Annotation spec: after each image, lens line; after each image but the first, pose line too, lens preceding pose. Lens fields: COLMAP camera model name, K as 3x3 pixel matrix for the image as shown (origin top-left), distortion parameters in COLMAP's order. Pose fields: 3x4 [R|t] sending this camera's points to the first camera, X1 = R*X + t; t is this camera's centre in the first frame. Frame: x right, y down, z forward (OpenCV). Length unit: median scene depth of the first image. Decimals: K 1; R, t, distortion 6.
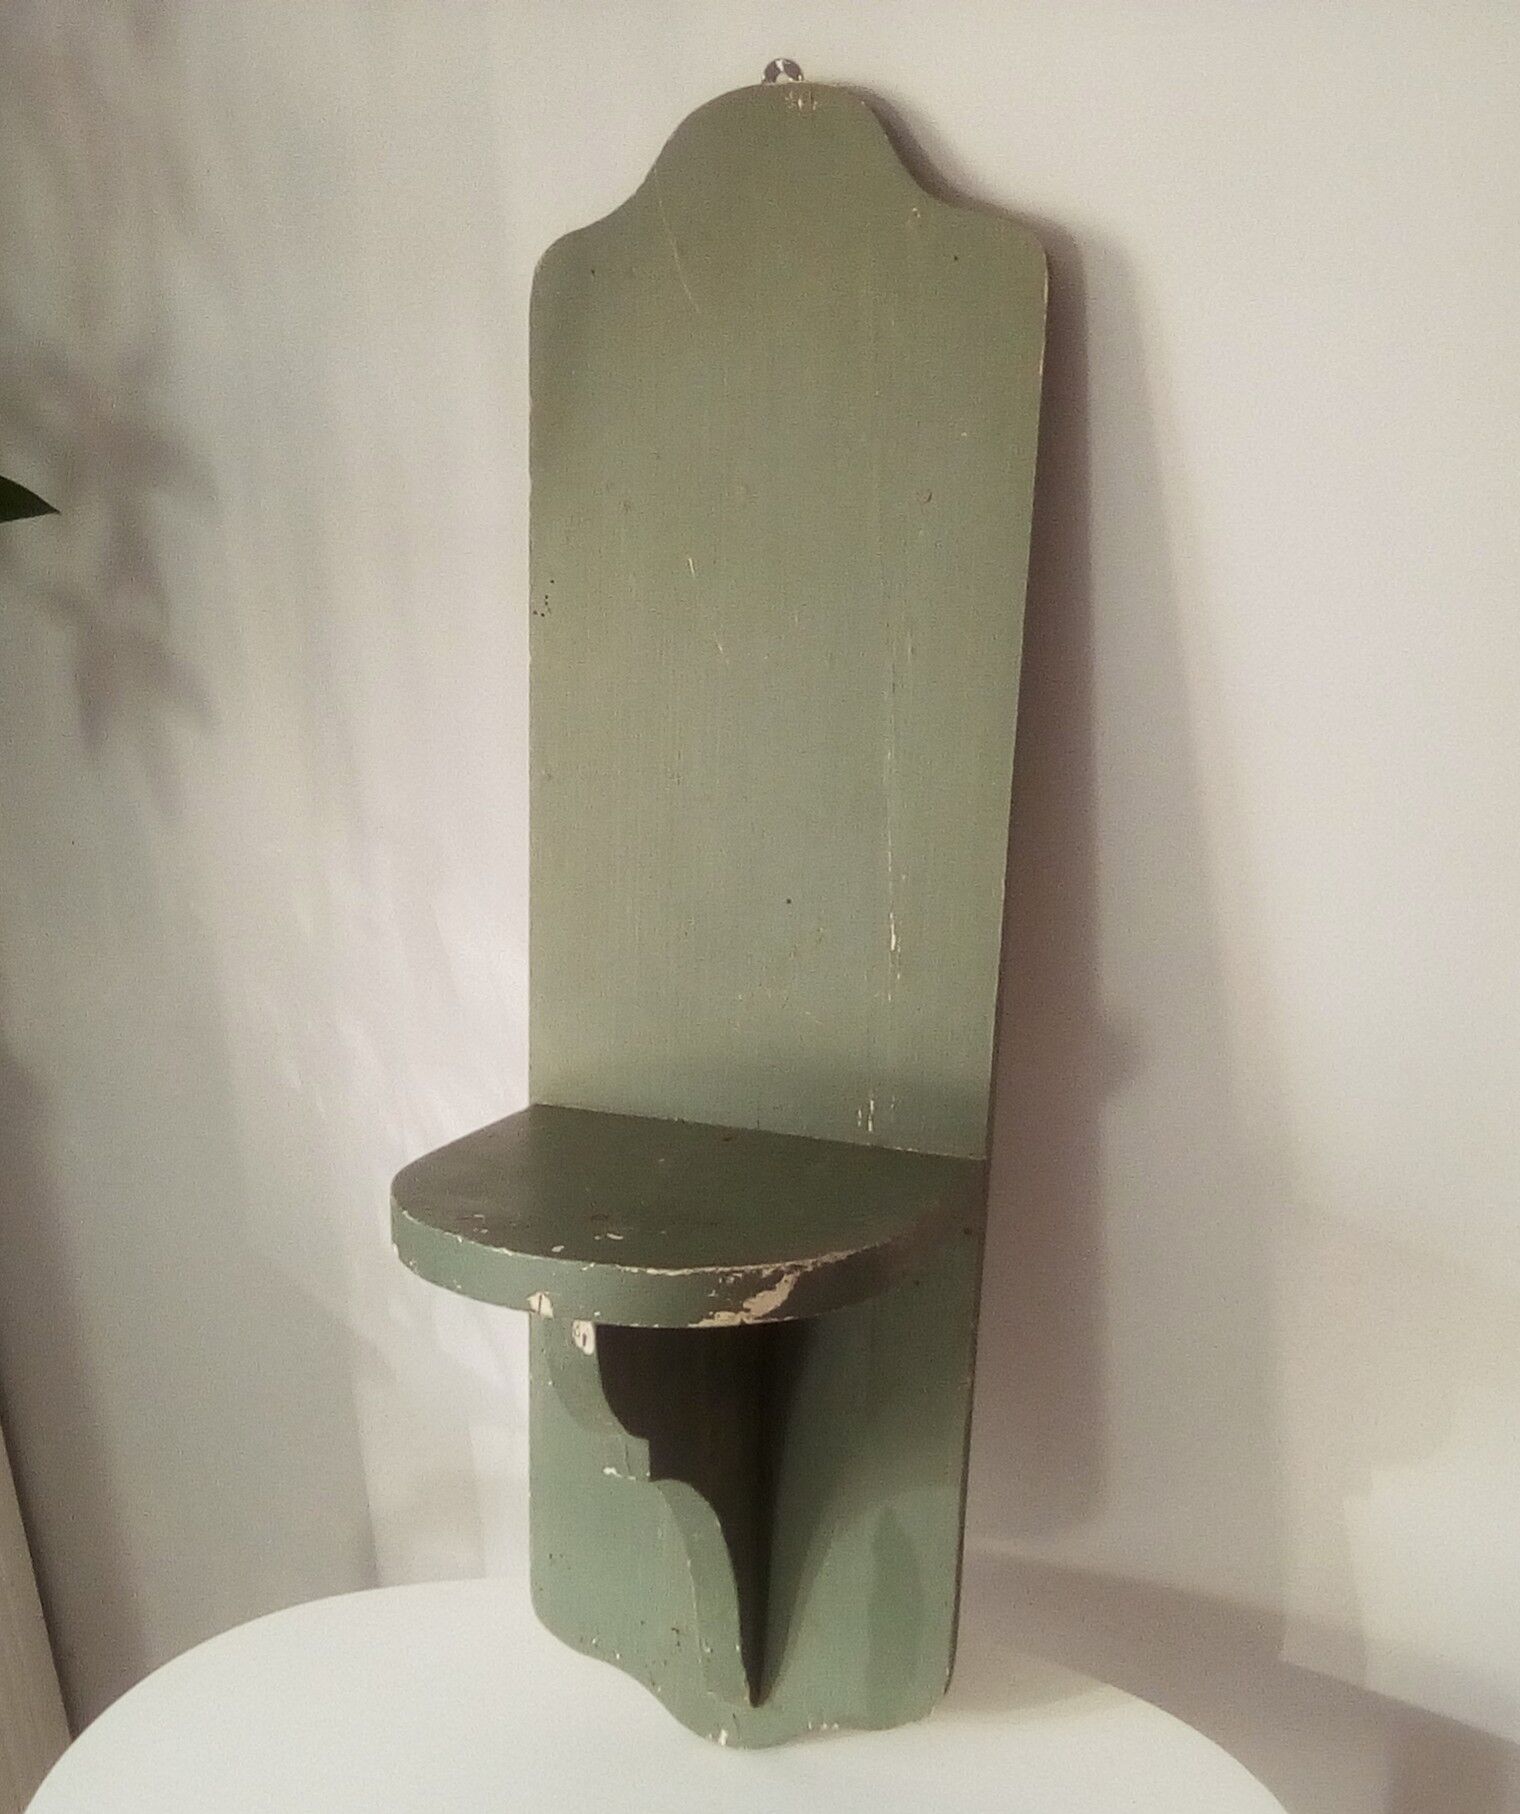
lens RADIAL K [[1873.2, 0, 813.4], [0, 1873.2, 978.8], [0, 0, 1]] dist [-0.000189, 0.007080]
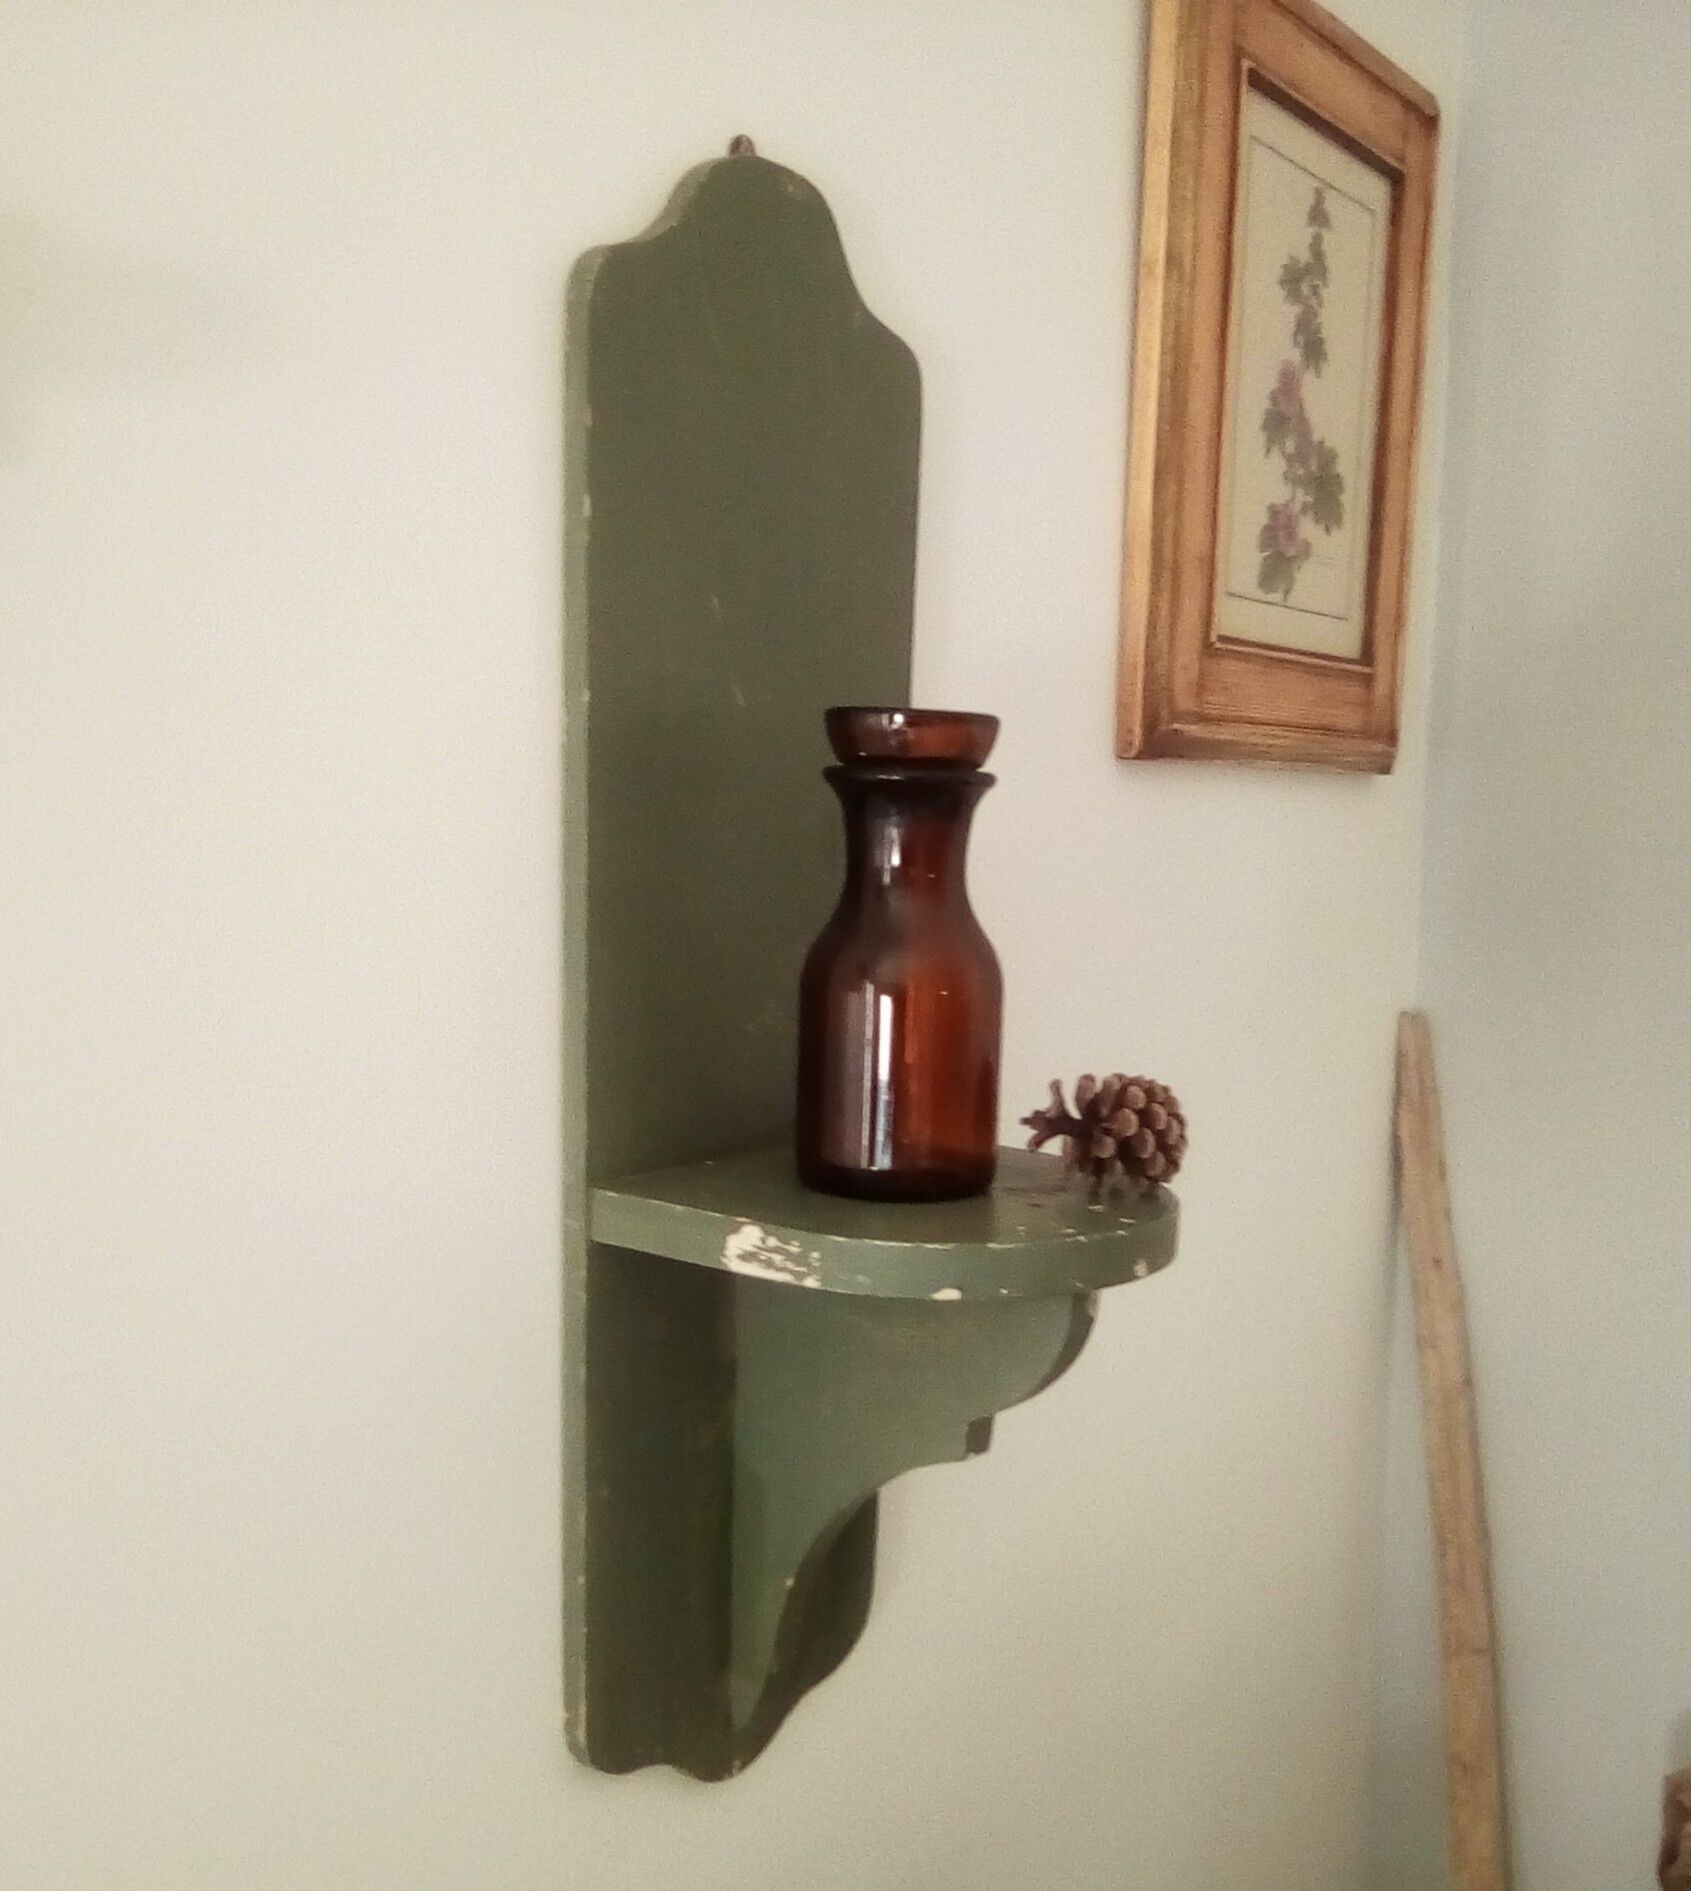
lens RADIAL K [[1883.6, 0, 847.6], [0, 1883.6, 973.2], [0, 0, 1]] dist [0.002660, -0.009407]
pose [[0.345261, -0.120823, 0.930697, -1.039181], [0.135867, 0.987666, 0.077816, -0.098217], [-0.928620, 0.099584, 0.357419, 0.610641]]
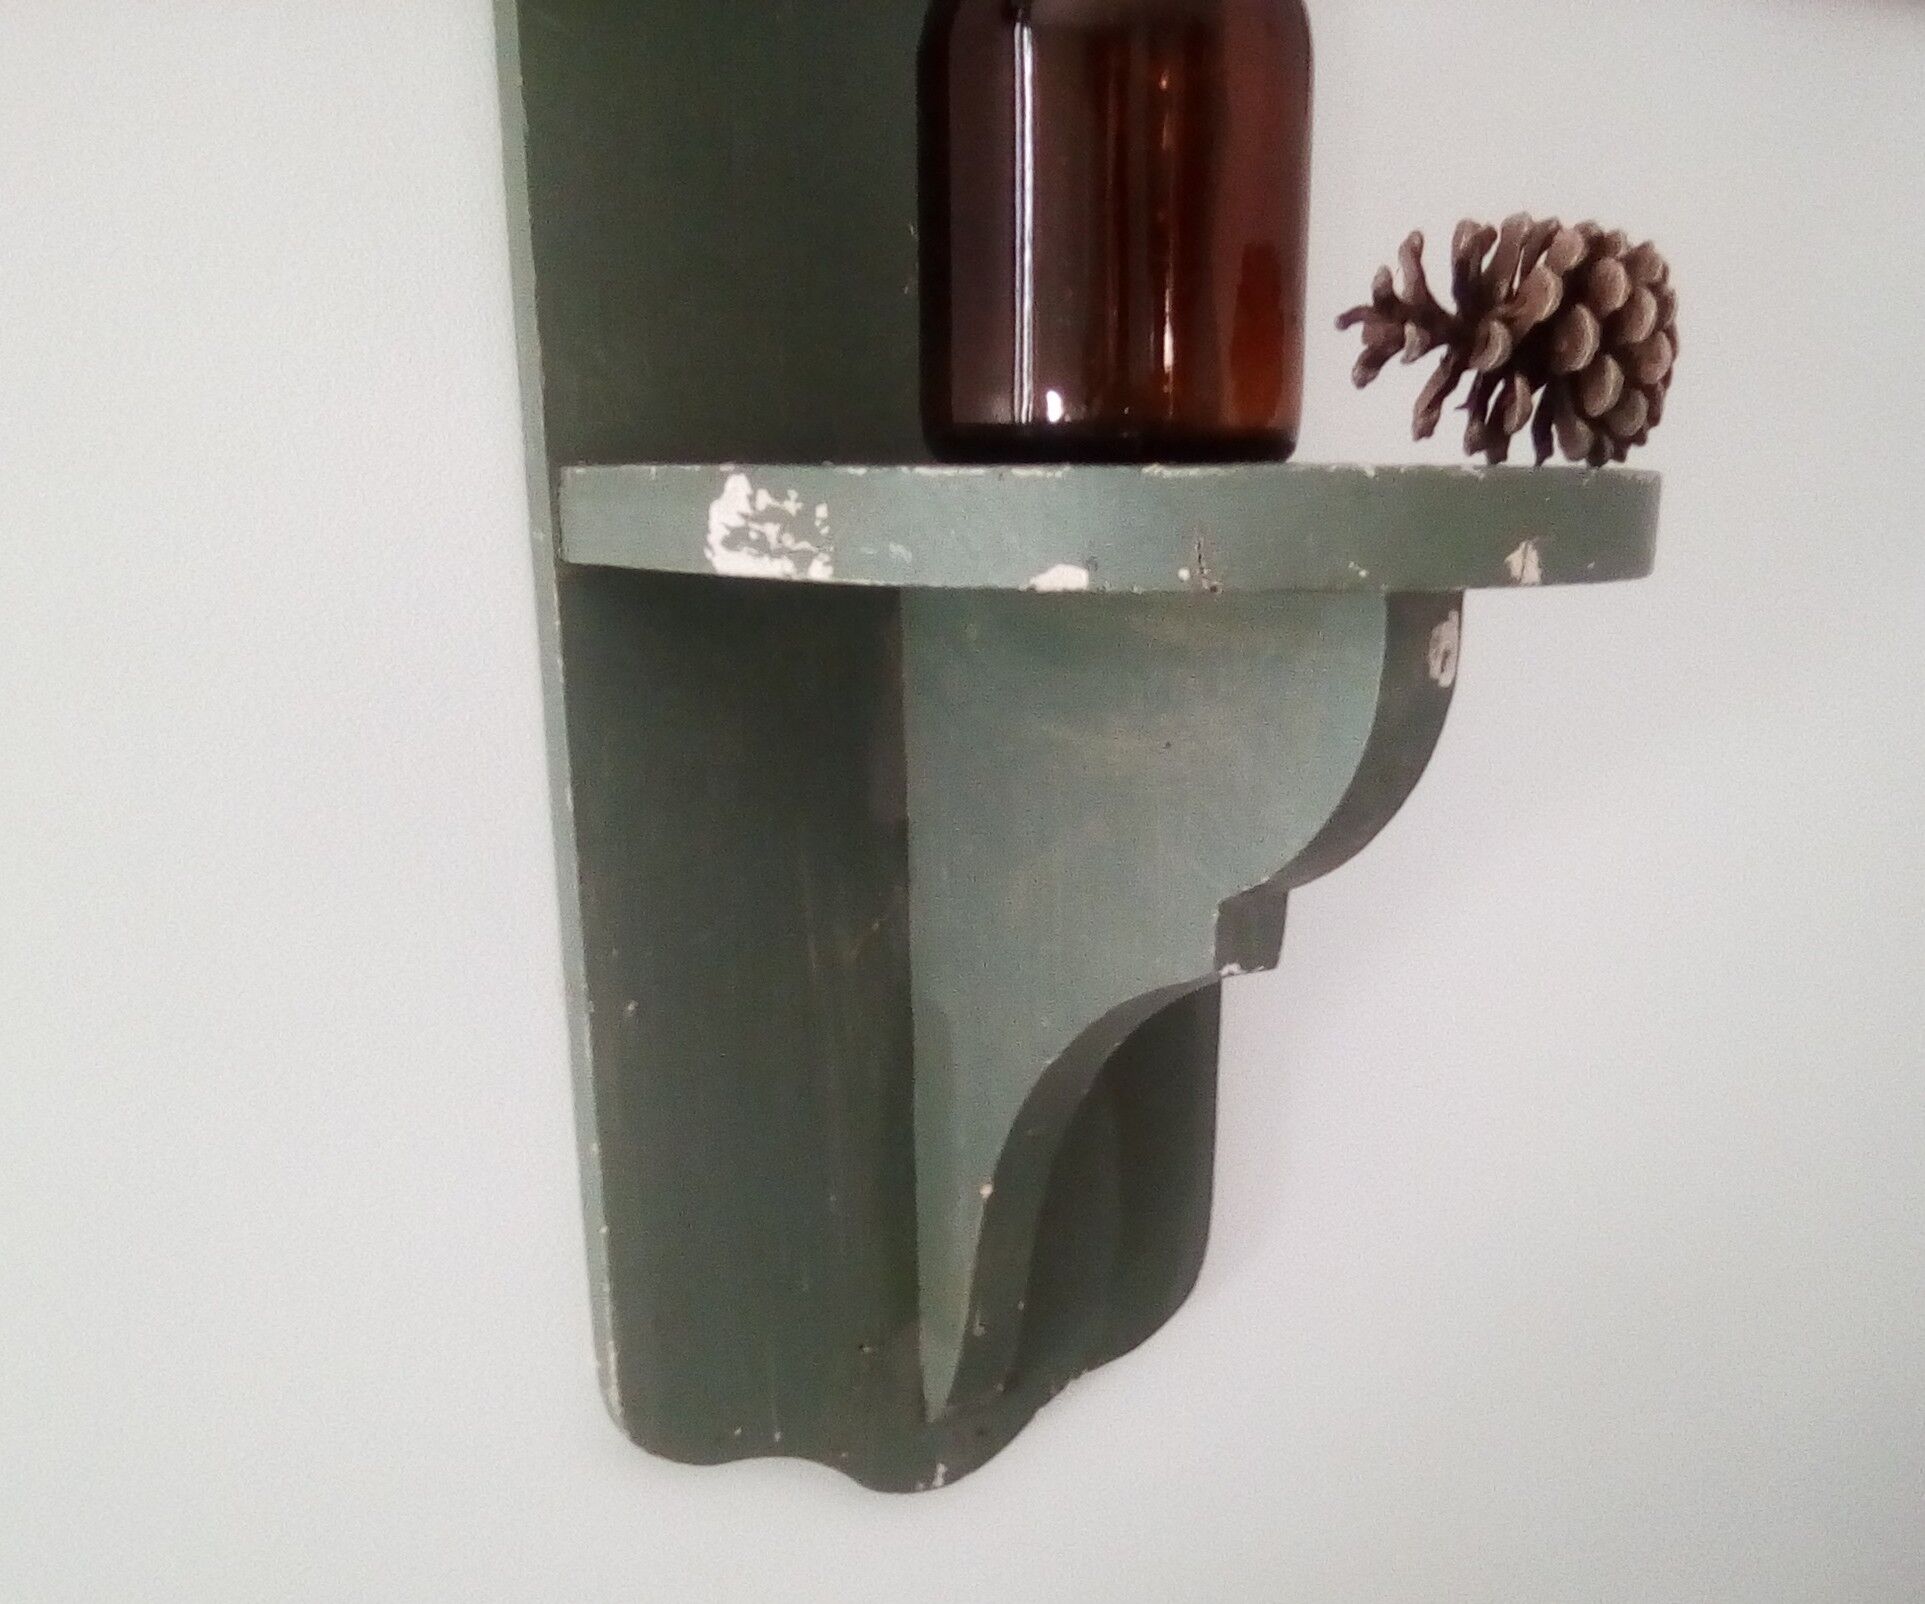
lens RADIAL K [[1987.9, 0, 1047.6], [0, 1987.9, 963.4], [0, 0, 1]] dist [-0.000189, 0.007080]
pose [[0.588181, -0.237130, 0.773183, -0.578192], [0.152813, 0.971412, 0.181677, 0.132602], [-0.794161, 0.011293, 0.607603, 0.629956]]
